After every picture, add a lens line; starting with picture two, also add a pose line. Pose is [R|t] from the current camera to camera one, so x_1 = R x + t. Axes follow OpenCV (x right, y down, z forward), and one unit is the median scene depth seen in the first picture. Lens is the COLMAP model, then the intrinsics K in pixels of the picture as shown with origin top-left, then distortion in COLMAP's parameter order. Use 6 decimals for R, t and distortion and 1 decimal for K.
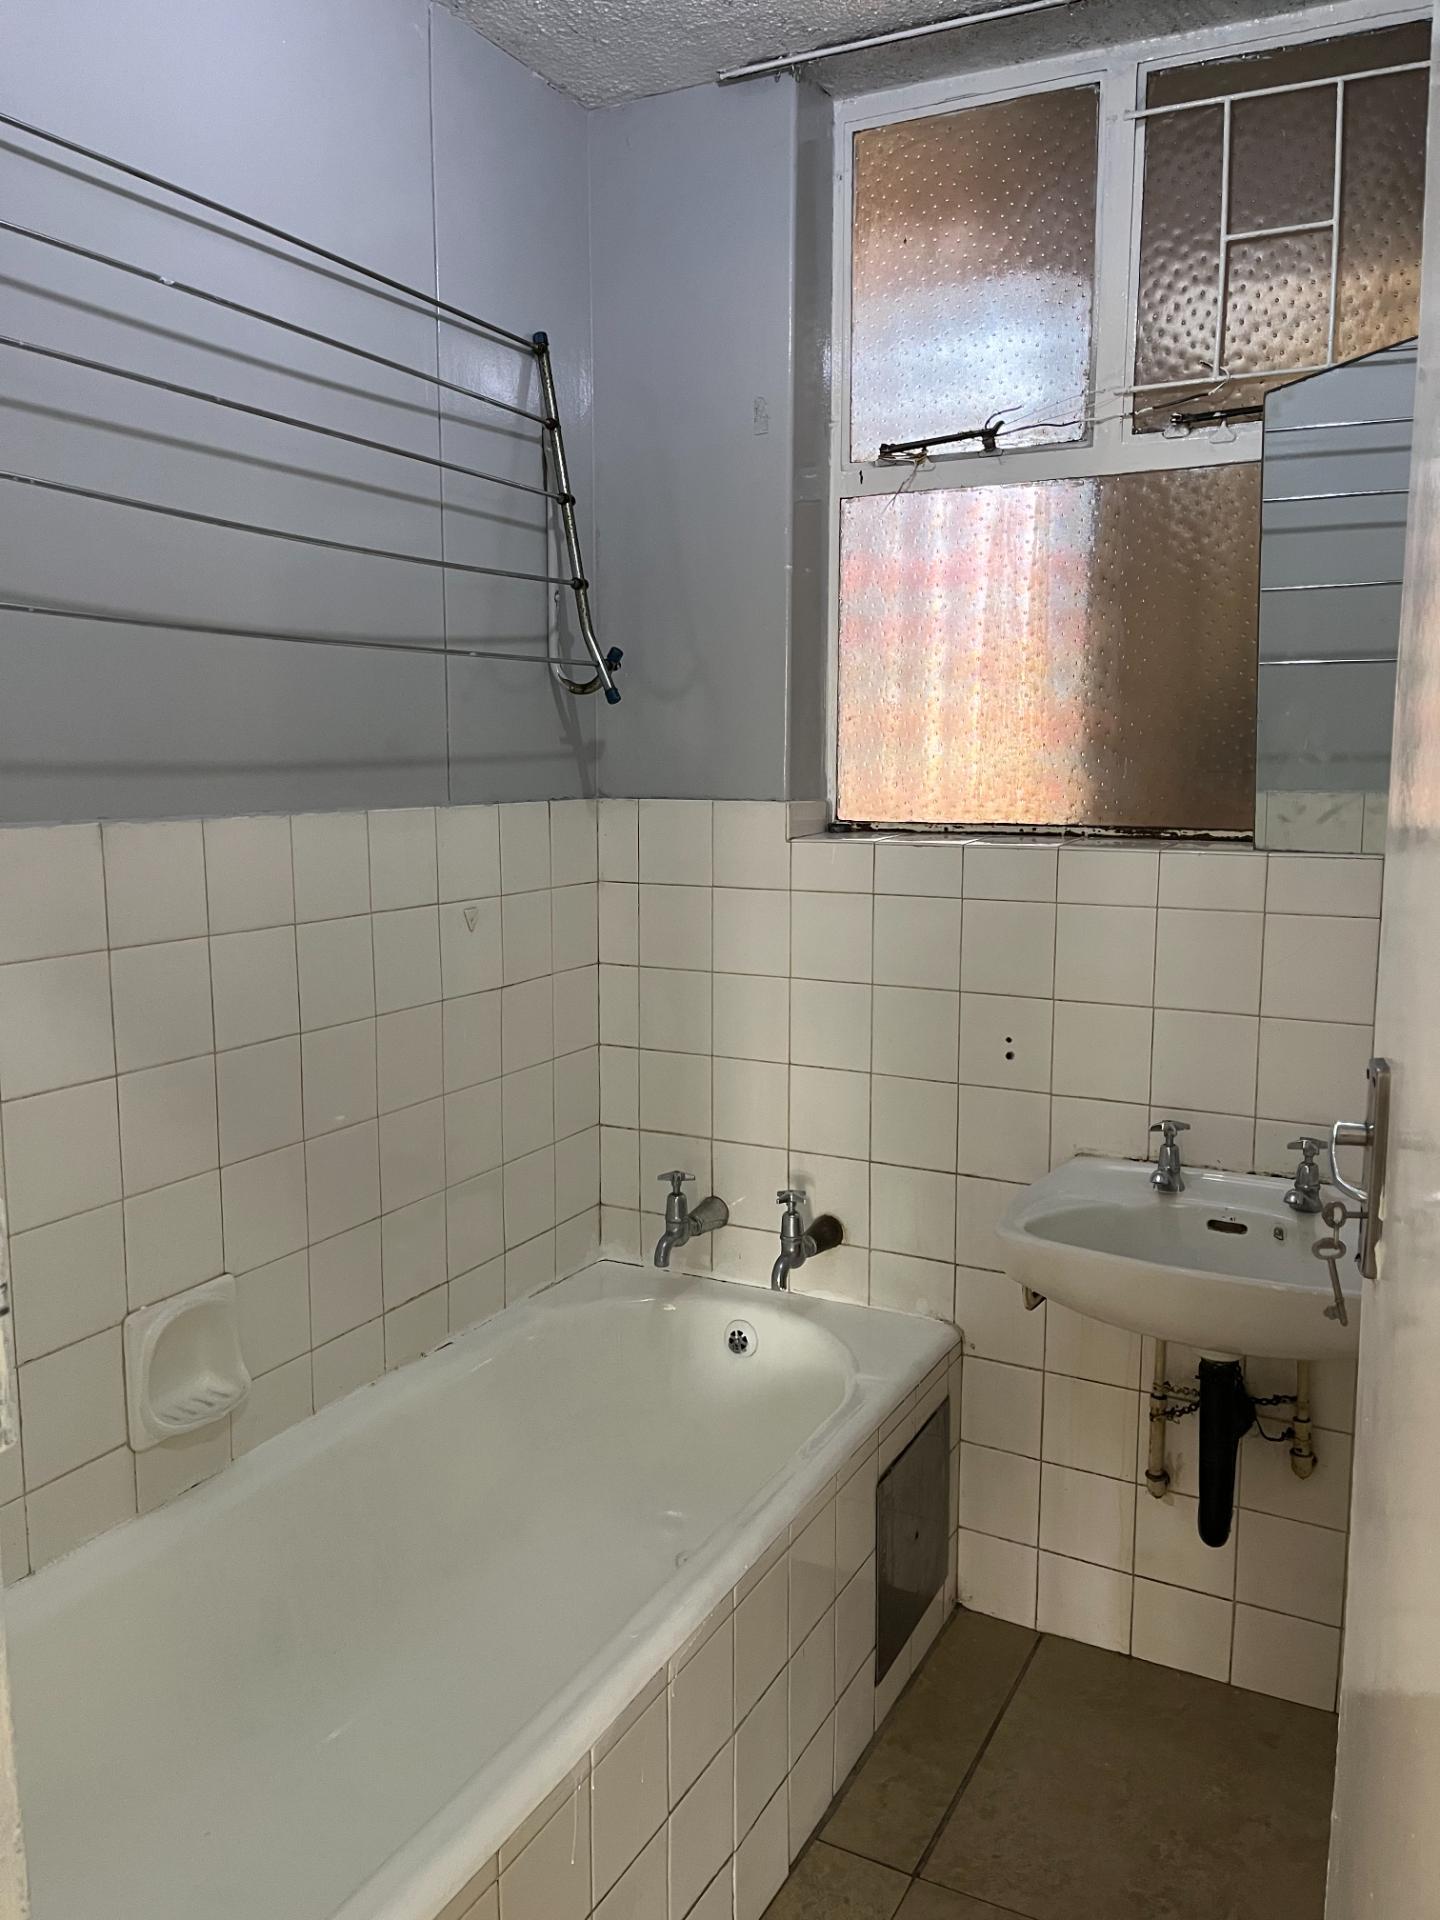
lens RADIAL K [[1468.4, 0, 715.1], [0, 1468.4, 954.3], [0, 0, 1]] dist [0.090069, -0.116050]
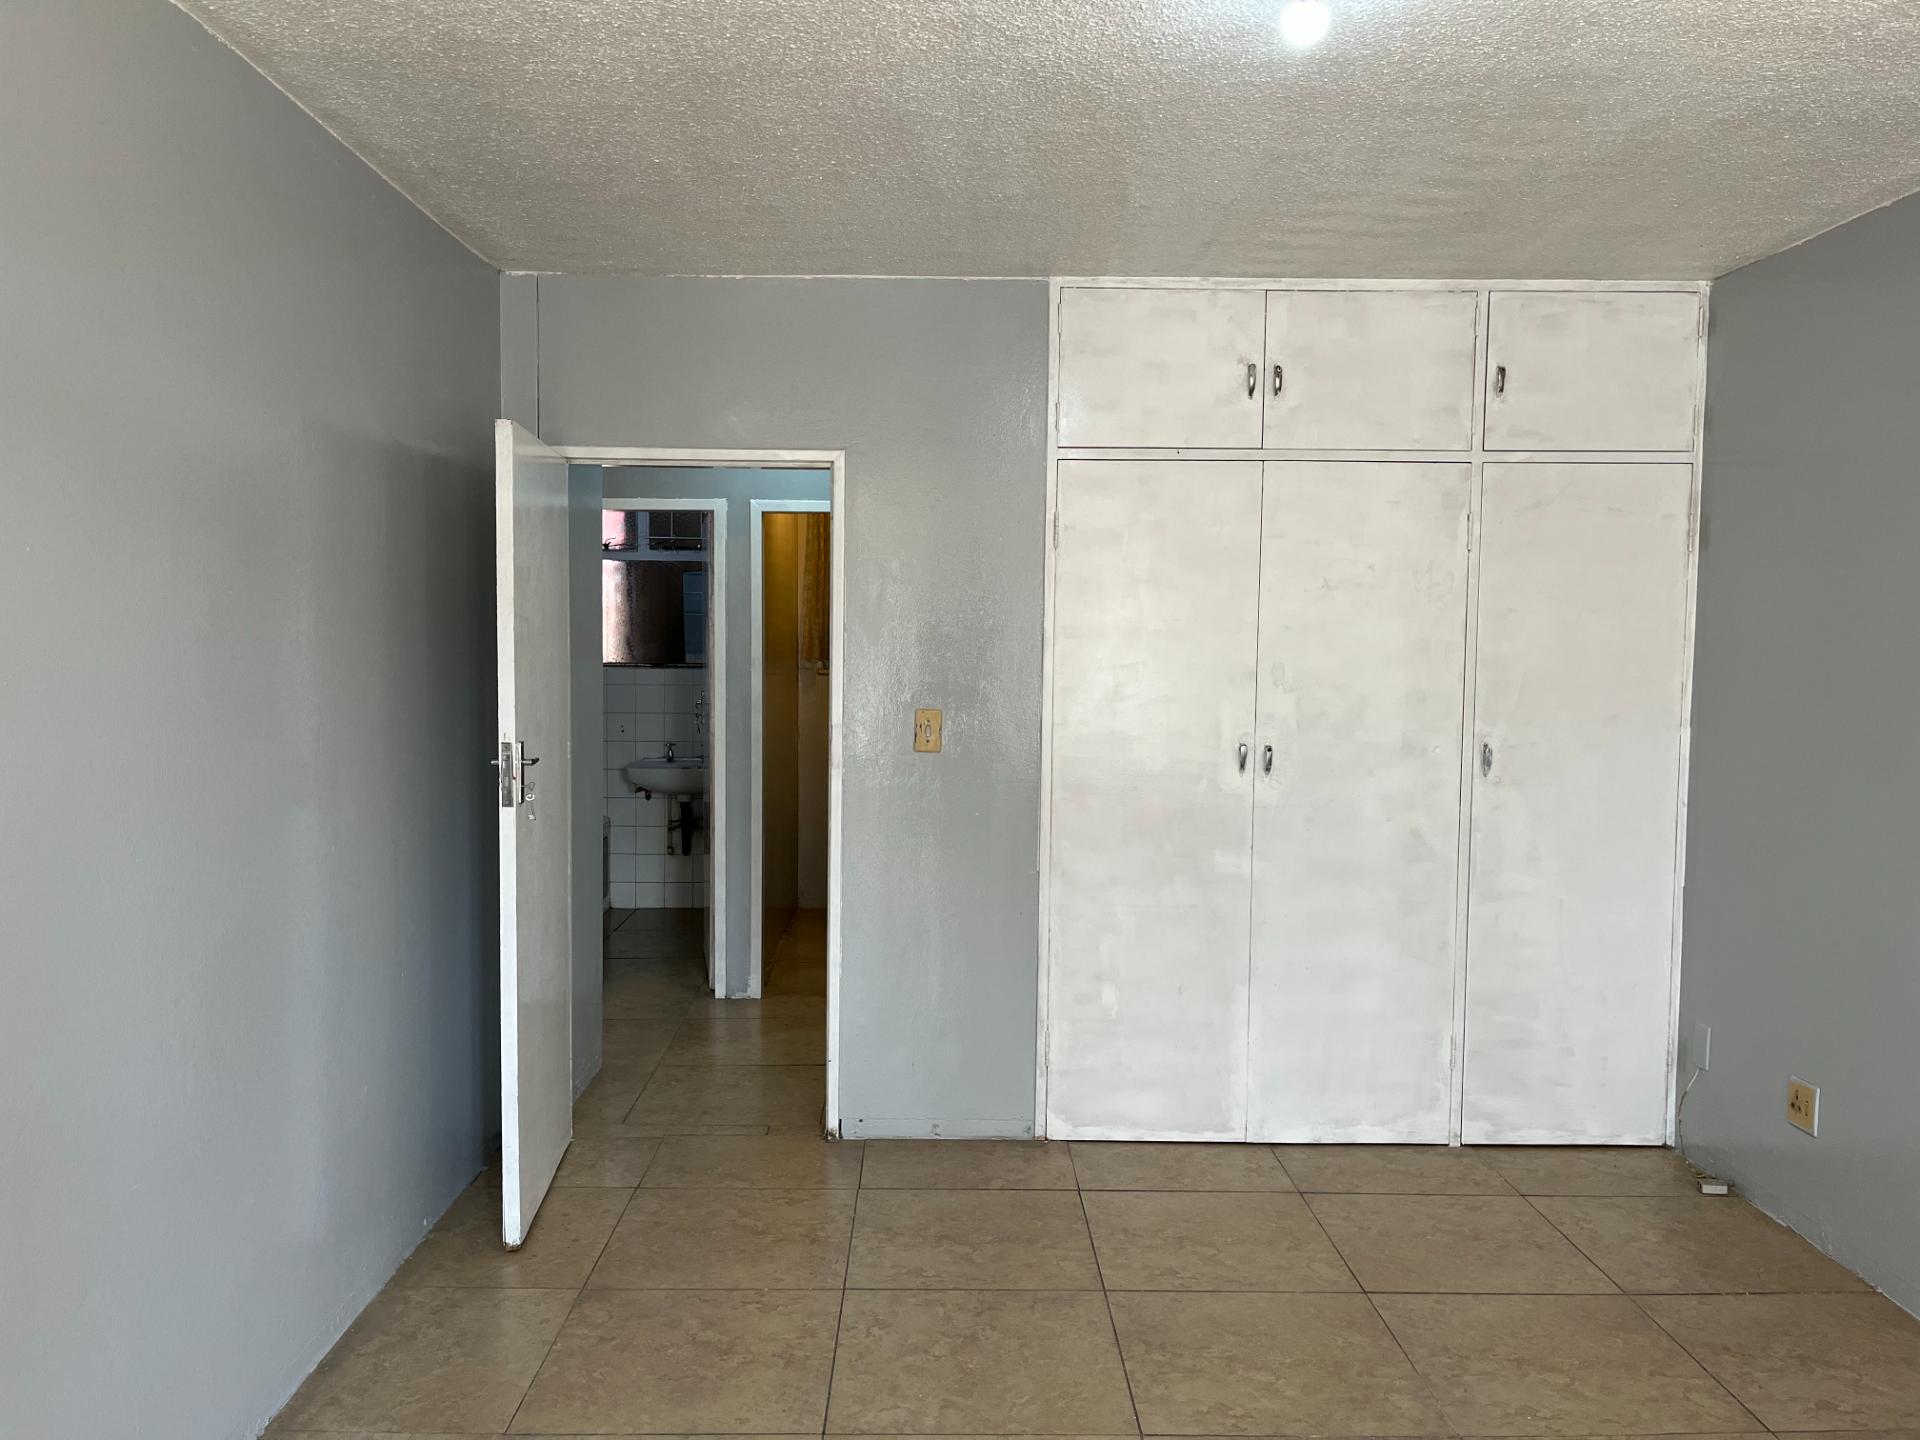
lens RADIAL K [[1458.1, 0, 959.1], [0, 1458.1, 714.8], [0, 0, 1]] dist [0.074670, -0.110941]
pose [[0.873535, -0.021996, 0.486263, -0.719857], [0.055160, 0.997017, -0.053991, 0.244089], [-0.483625, 0.073985, 0.872143, -2.182601]]
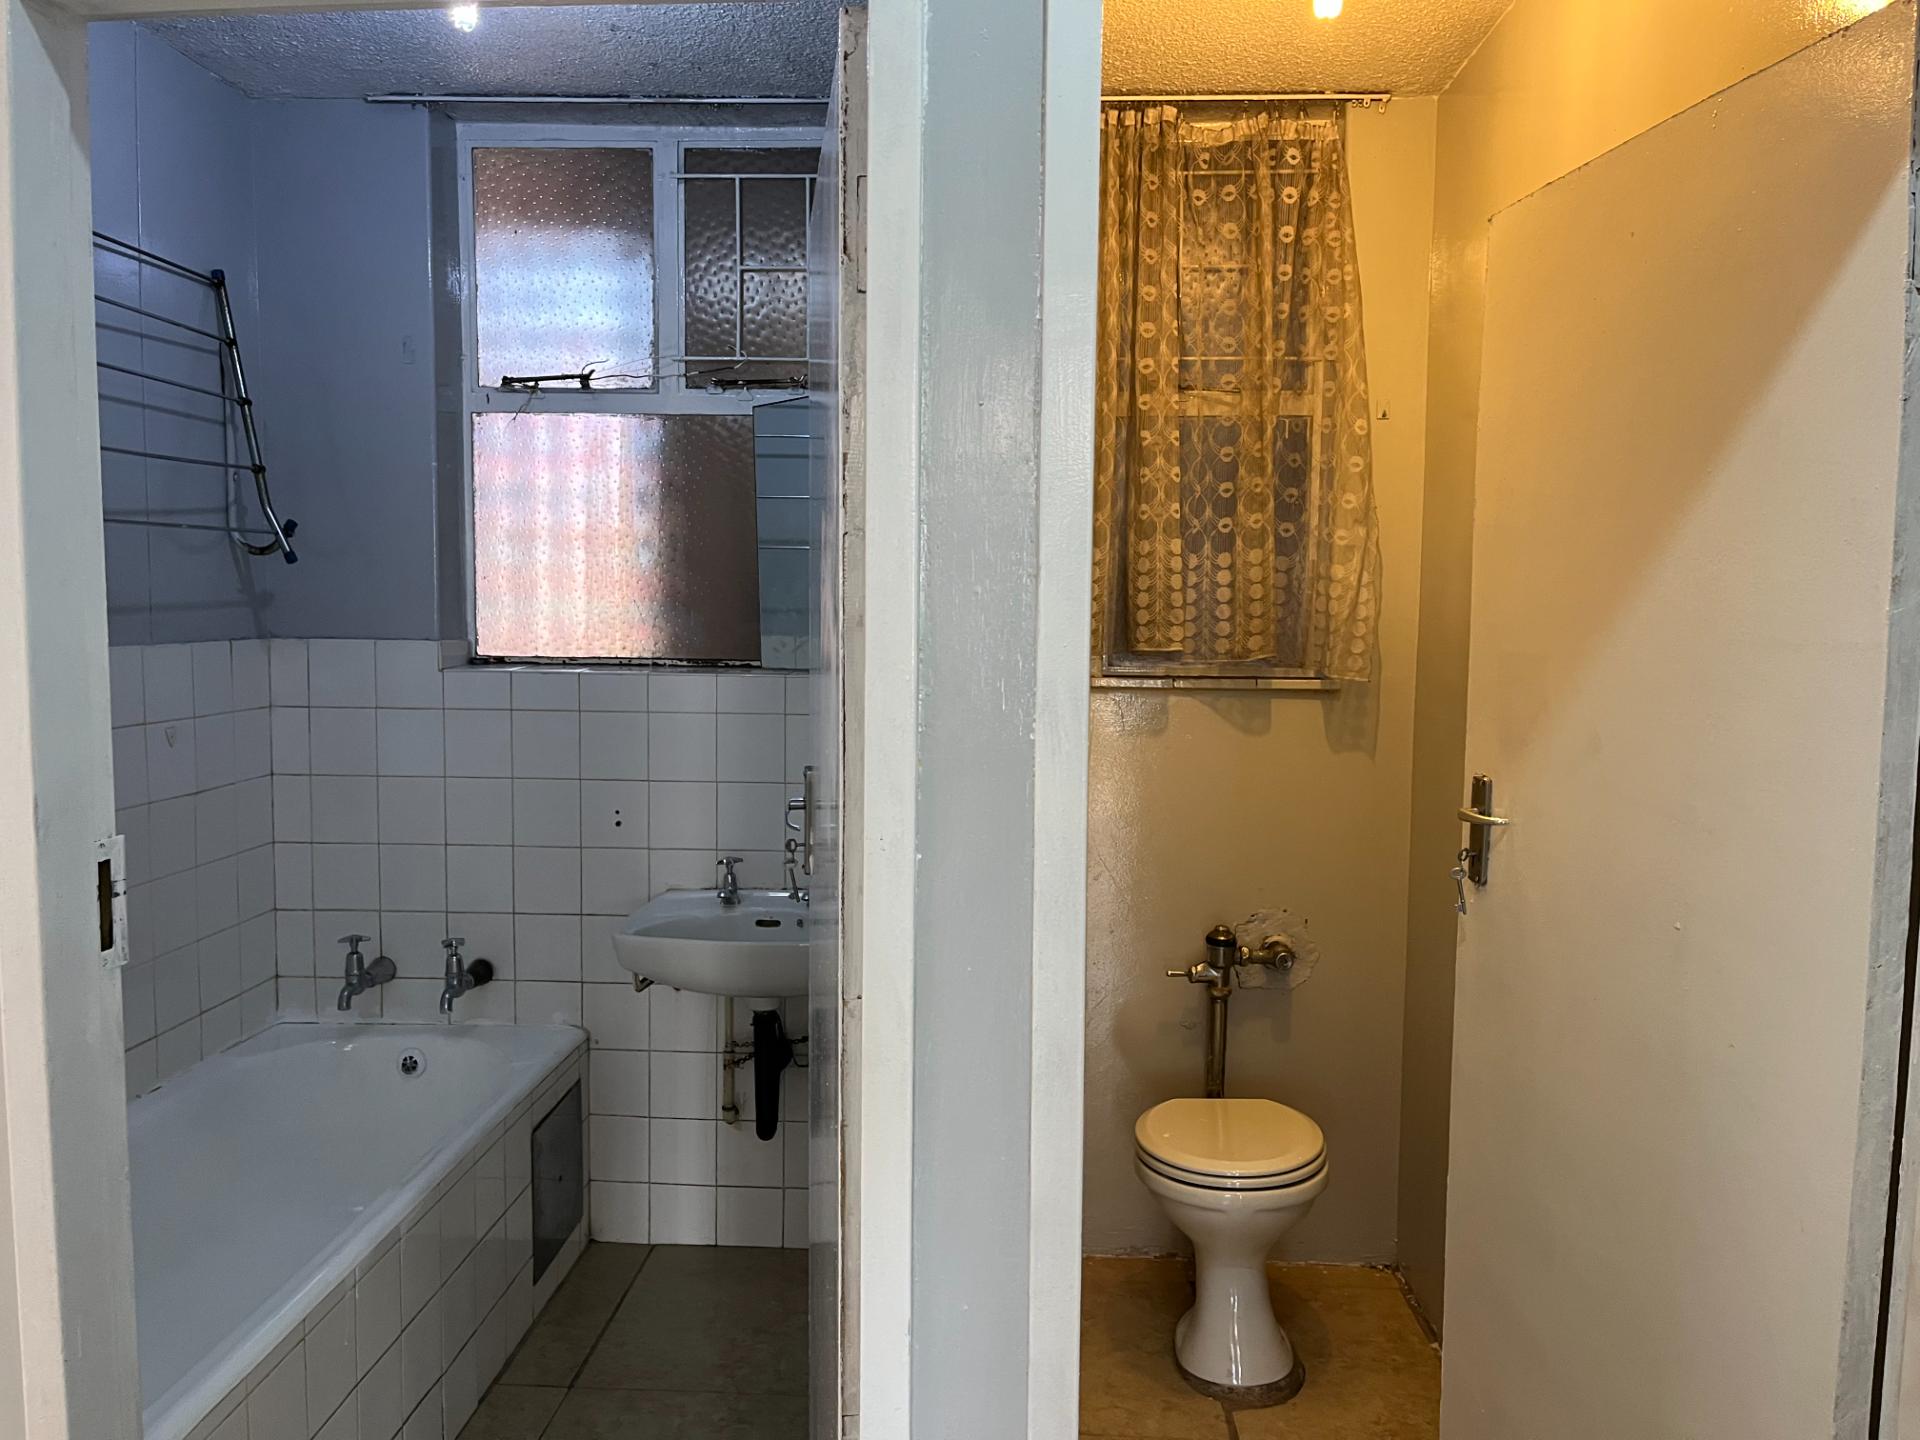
lens RADIAL K [[1474.8, 0, 960.0], [0, 1474.8, 720.0], [0, 0, 1]] dist [0.023306, -0.007575]
pose [[0.905781, -0.024165, 0.423056, -0.090300], [0.045897, 0.998094, -0.041256, 0.041820], [-0.421252, 0.056785, 0.905164, -0.380475]]
